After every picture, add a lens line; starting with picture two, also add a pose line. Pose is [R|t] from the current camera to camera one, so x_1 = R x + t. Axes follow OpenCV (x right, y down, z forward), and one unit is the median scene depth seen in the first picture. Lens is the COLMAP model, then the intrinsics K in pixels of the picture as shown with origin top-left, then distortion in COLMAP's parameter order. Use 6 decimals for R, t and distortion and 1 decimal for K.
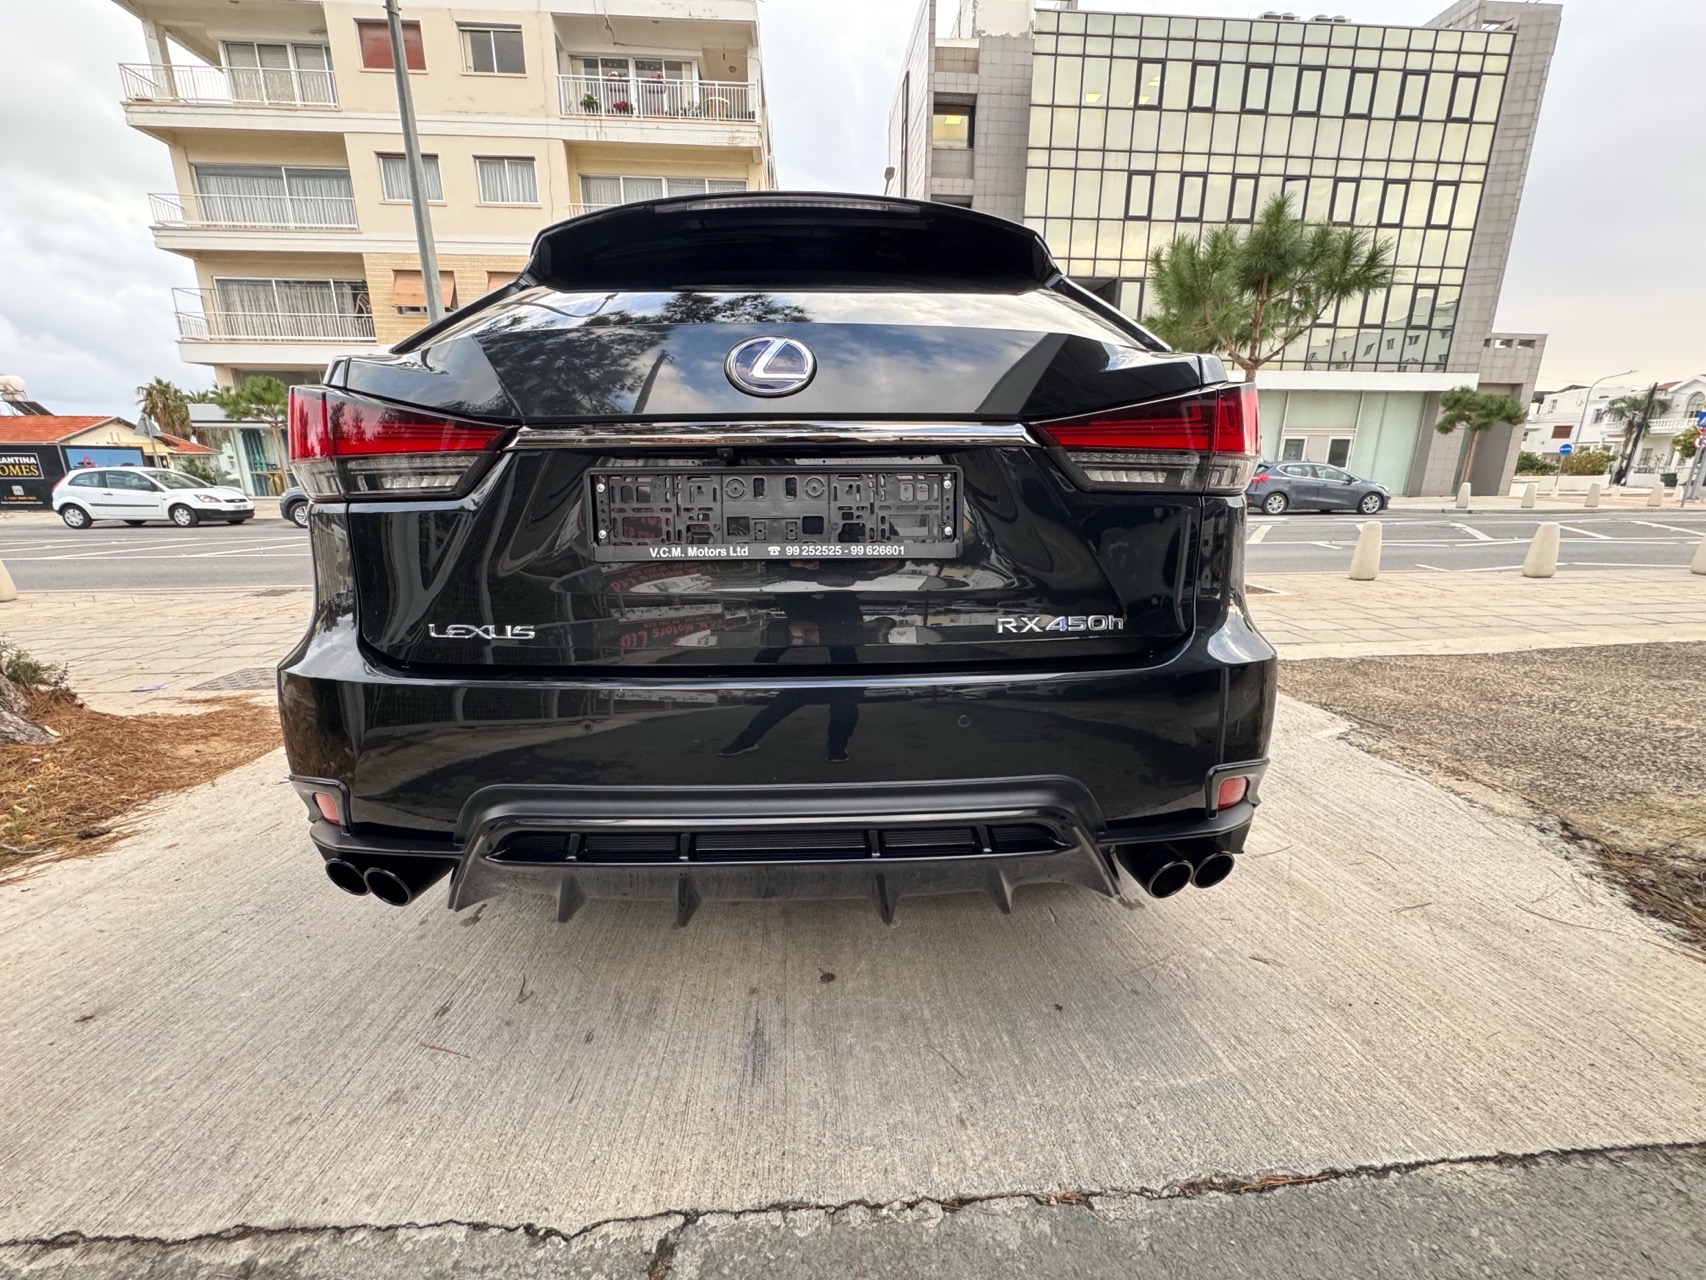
lens RADIAL K [[682.7, 0, 851.0], [0, 682.7, 634.3], [0, 0, 1]] dist [-0.003408, 0.000280]
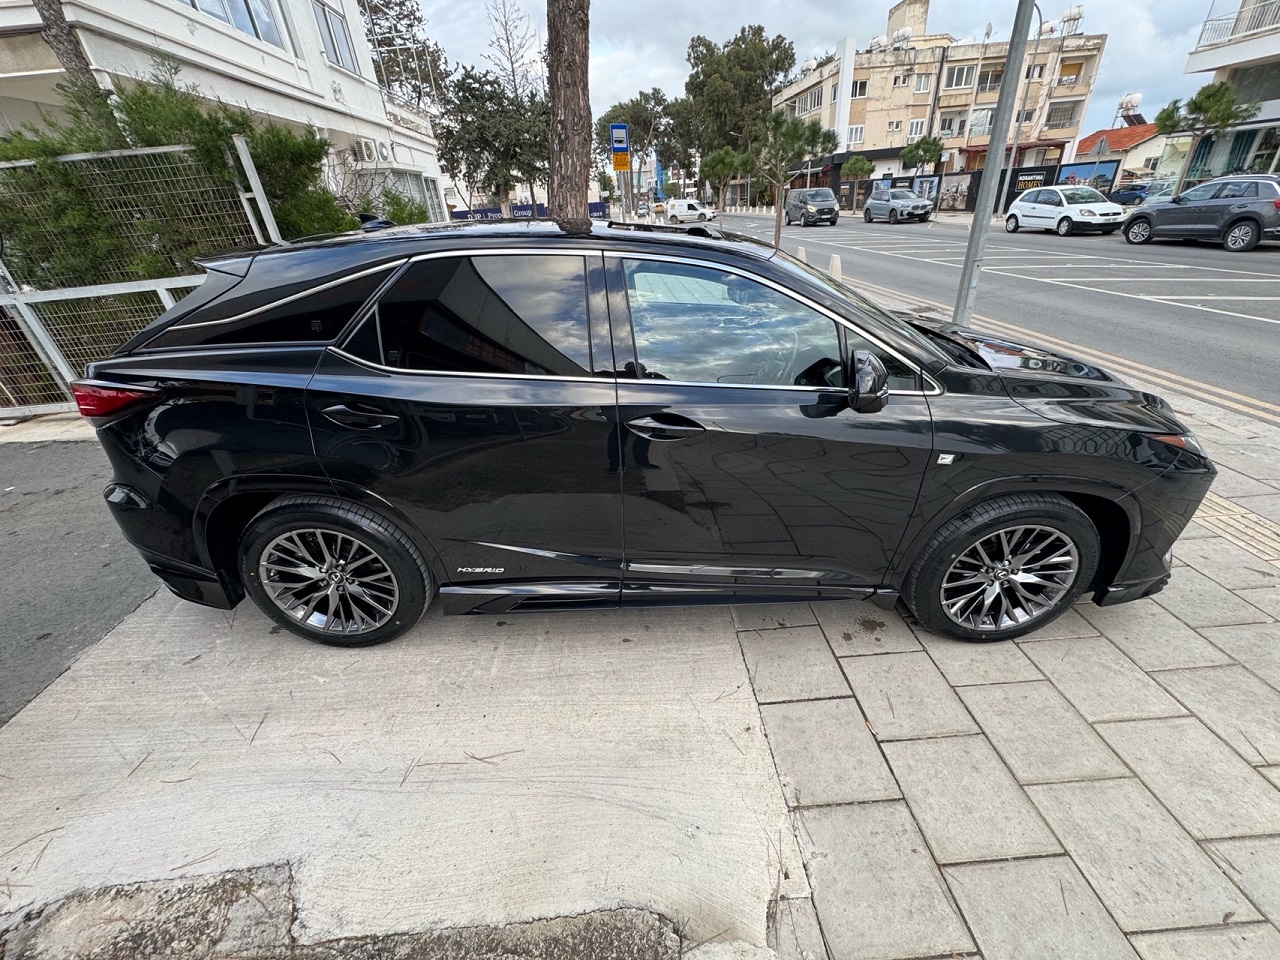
lens RADIAL K [[512.3, 0, 636.0], [0, 512.3, 475.5], [0, 0, 1]] dist [-0.003408, 0.000280]
pose [[-0.016172, 0.475201, -0.879729, 0.114978], [-0.170749, 0.865607, 0.470711, -0.063851], [0.985182, 0.157825, 0.067141, 0.146058]]
